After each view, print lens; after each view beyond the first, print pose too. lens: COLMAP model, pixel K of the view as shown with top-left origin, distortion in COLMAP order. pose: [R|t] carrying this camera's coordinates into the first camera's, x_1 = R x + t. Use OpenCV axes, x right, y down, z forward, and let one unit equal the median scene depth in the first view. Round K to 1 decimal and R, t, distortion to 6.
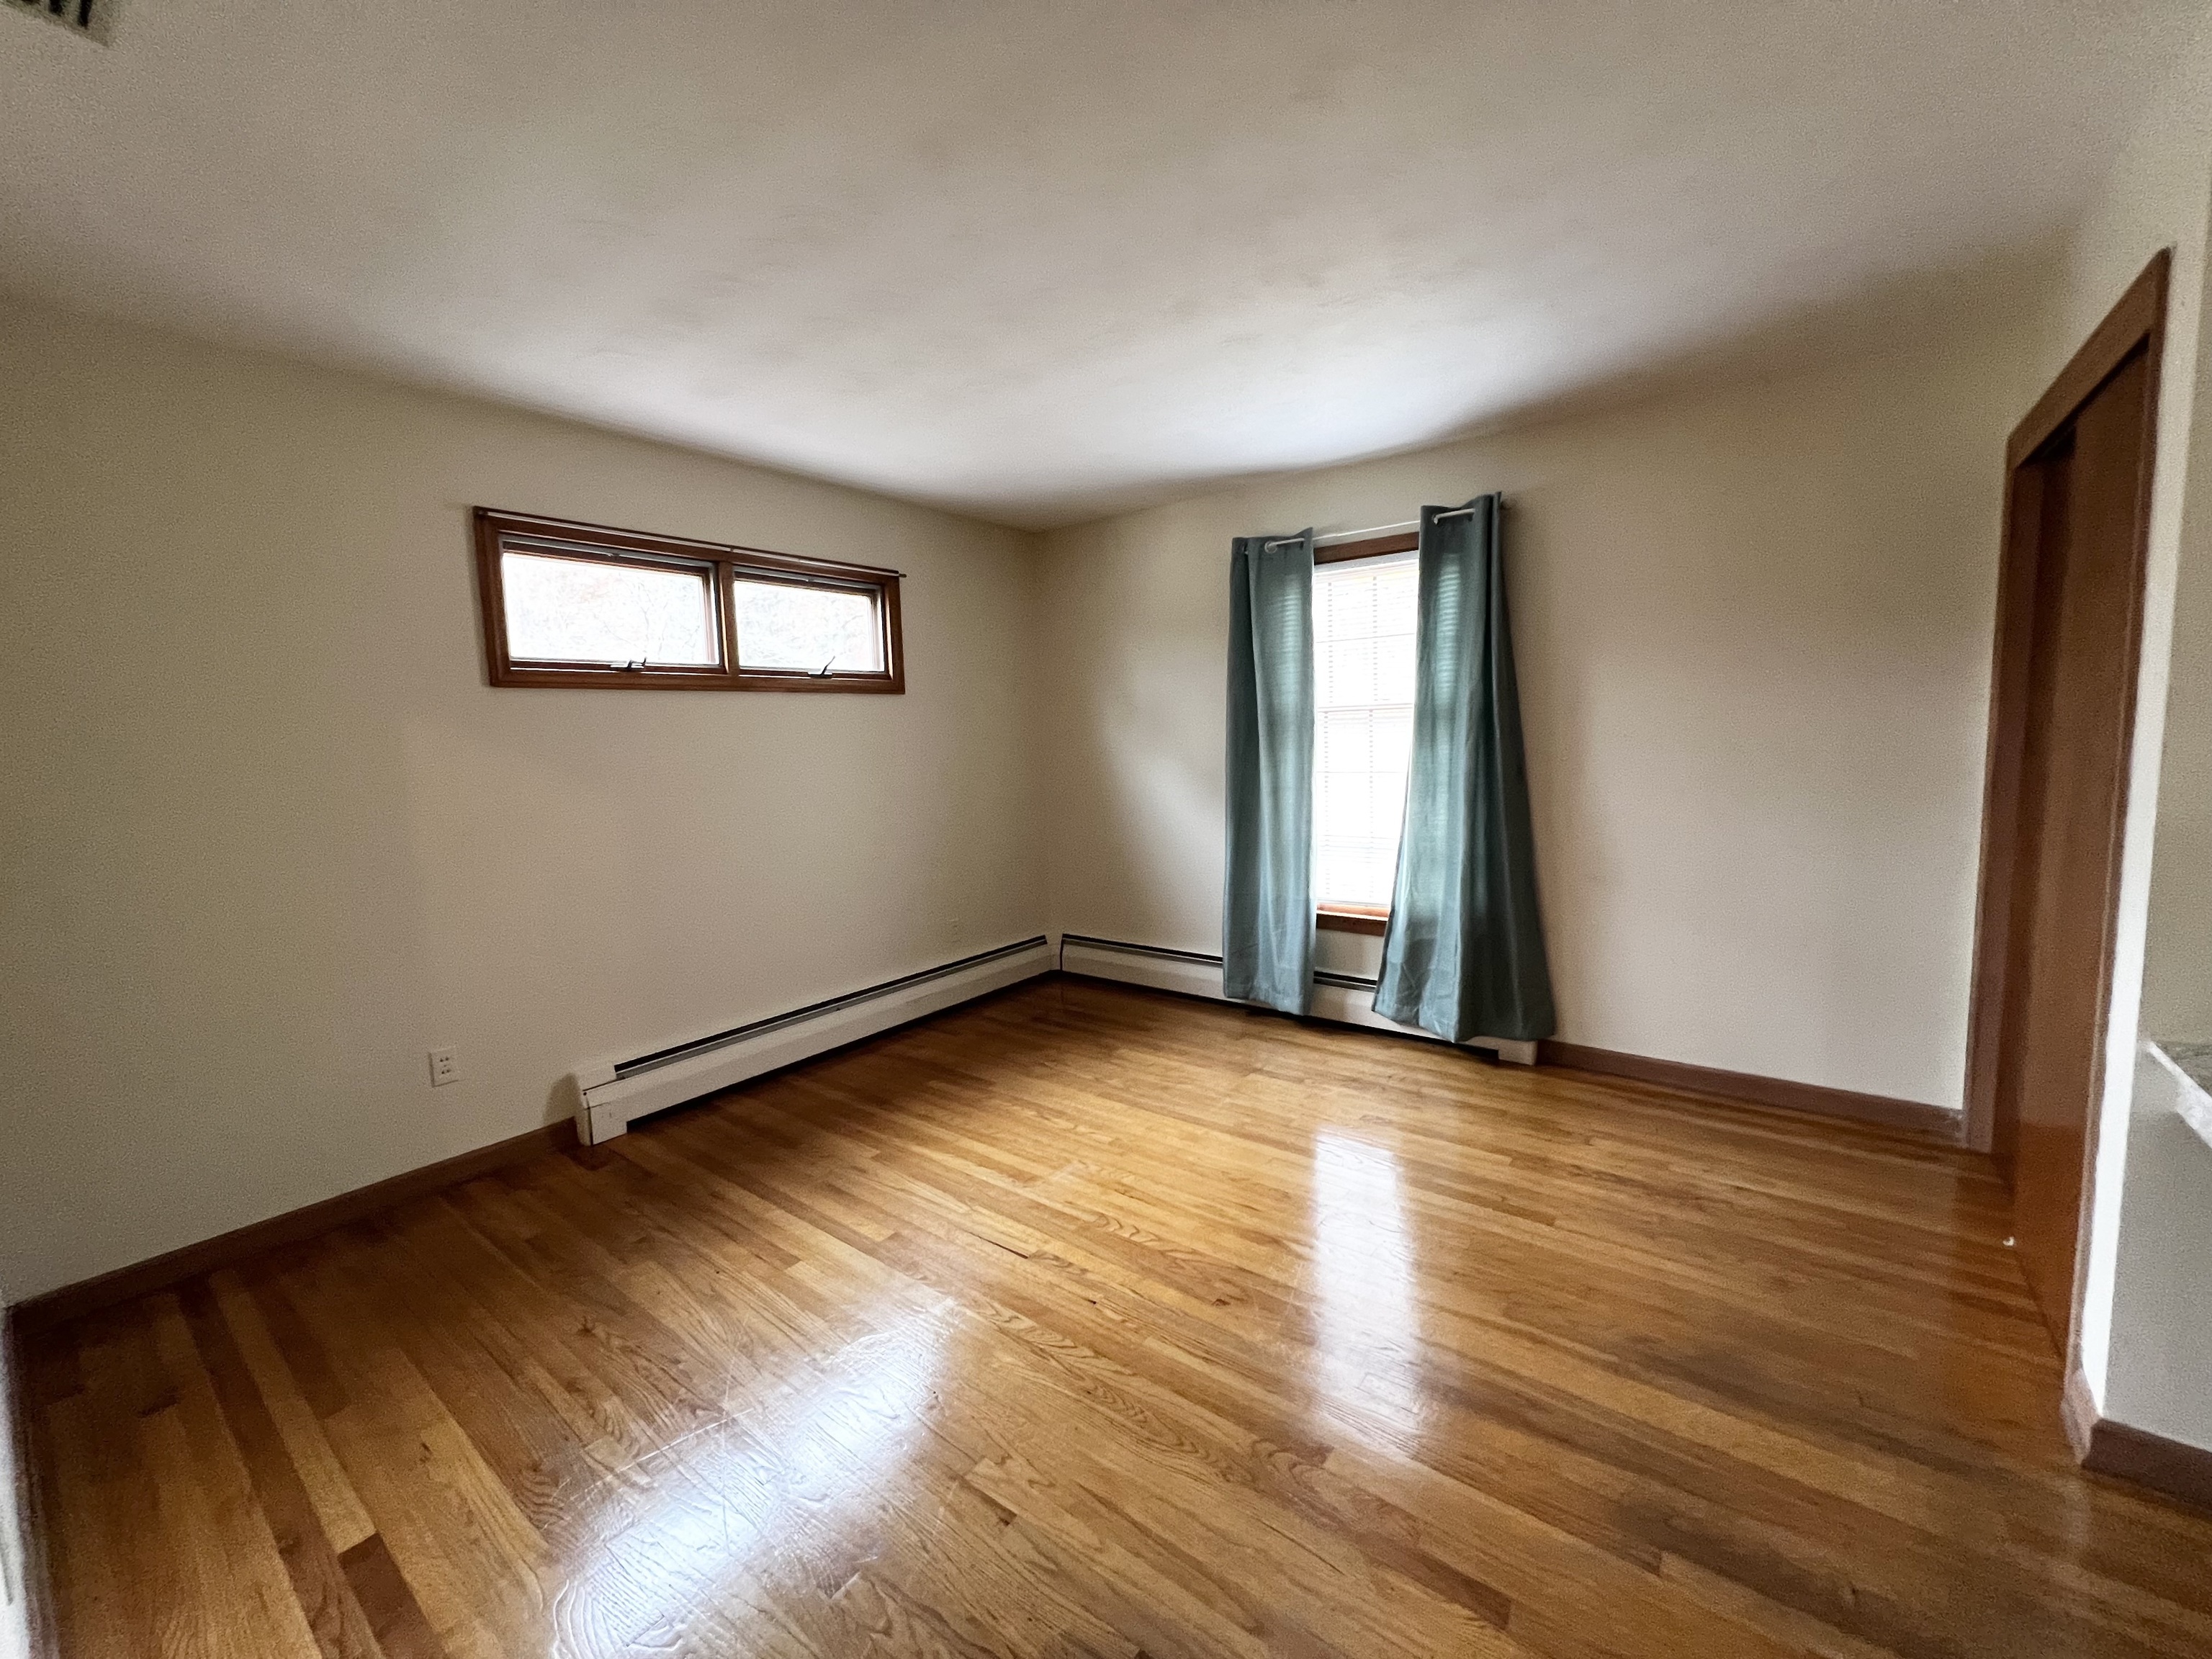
lens RADIAL K [[887.2, 0, 1120.0], [0, 887.2, 820.3], [0, 0, 1]] dist [-0.003298, 0.000712]
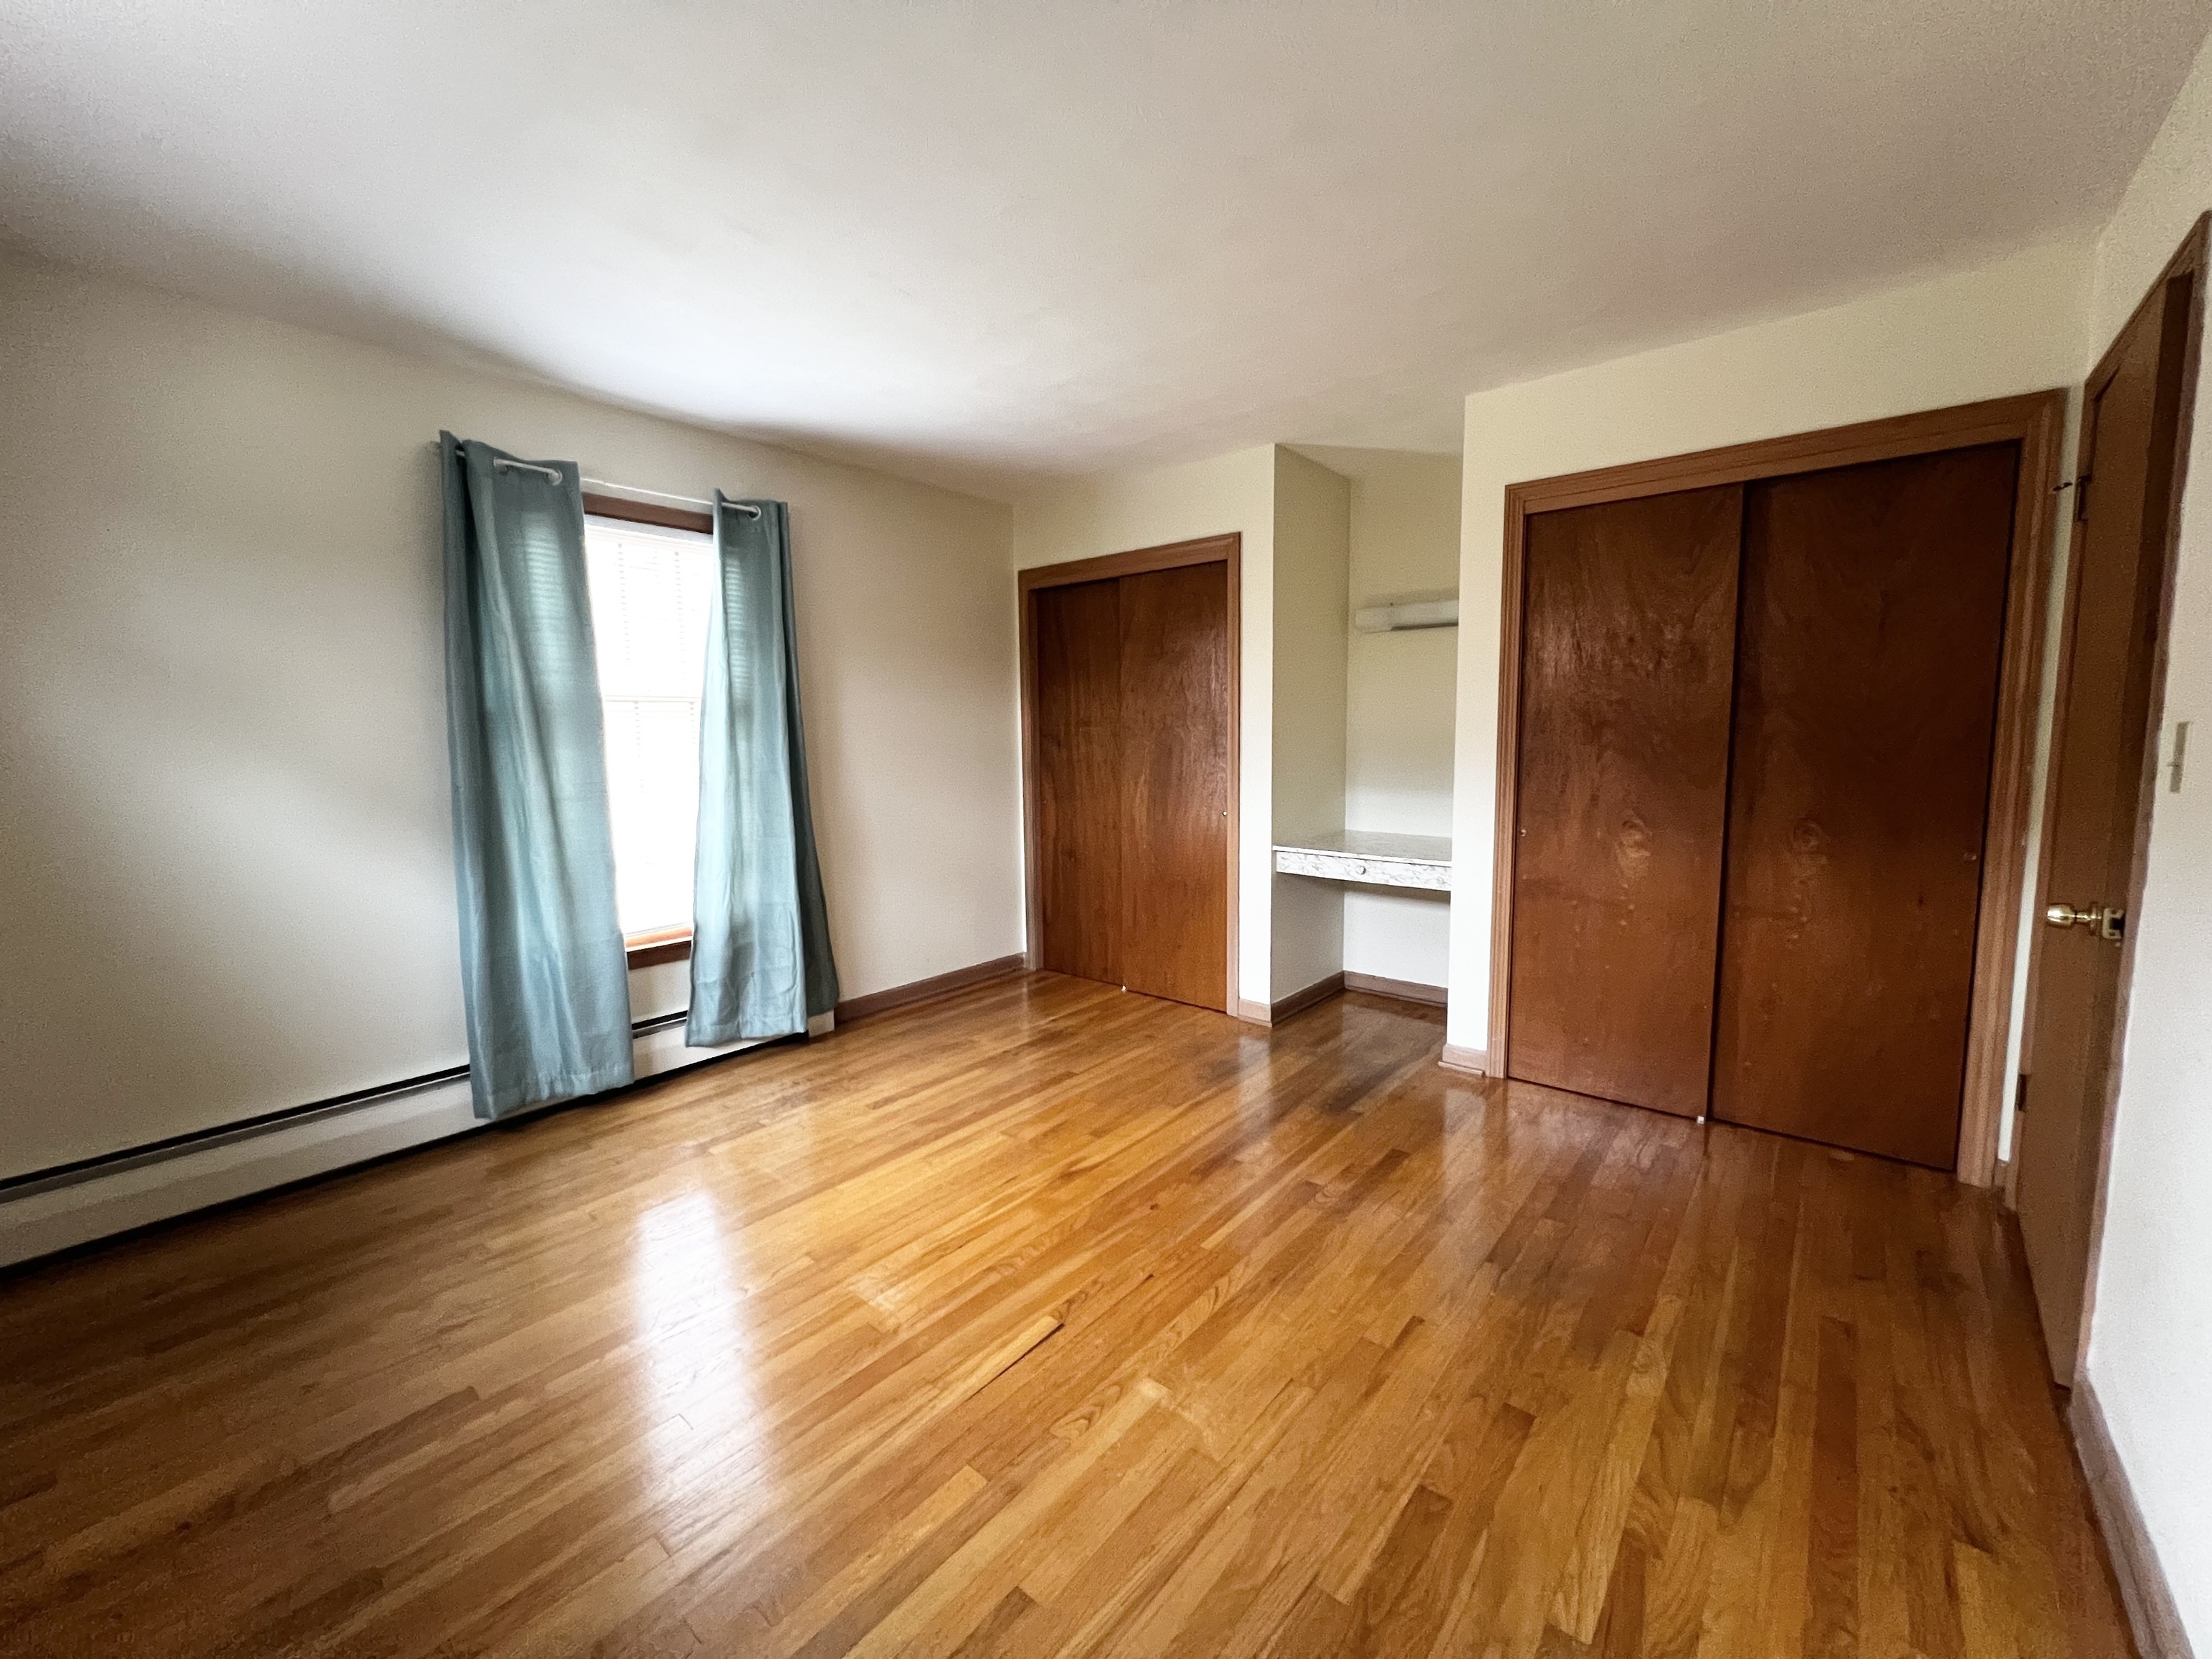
lens RADIAL K [[887.2, 0, 1085.4], [0, 887.2, 819.1], [0, 0, 1]] dist [-0.003298, 0.000712]
pose [[0.056729, -0.066883, 0.996147, -0.584806], [0.107656, 0.992346, 0.060497, -0.018823], [-0.992568, 0.103810, 0.063495, 0.565806]]
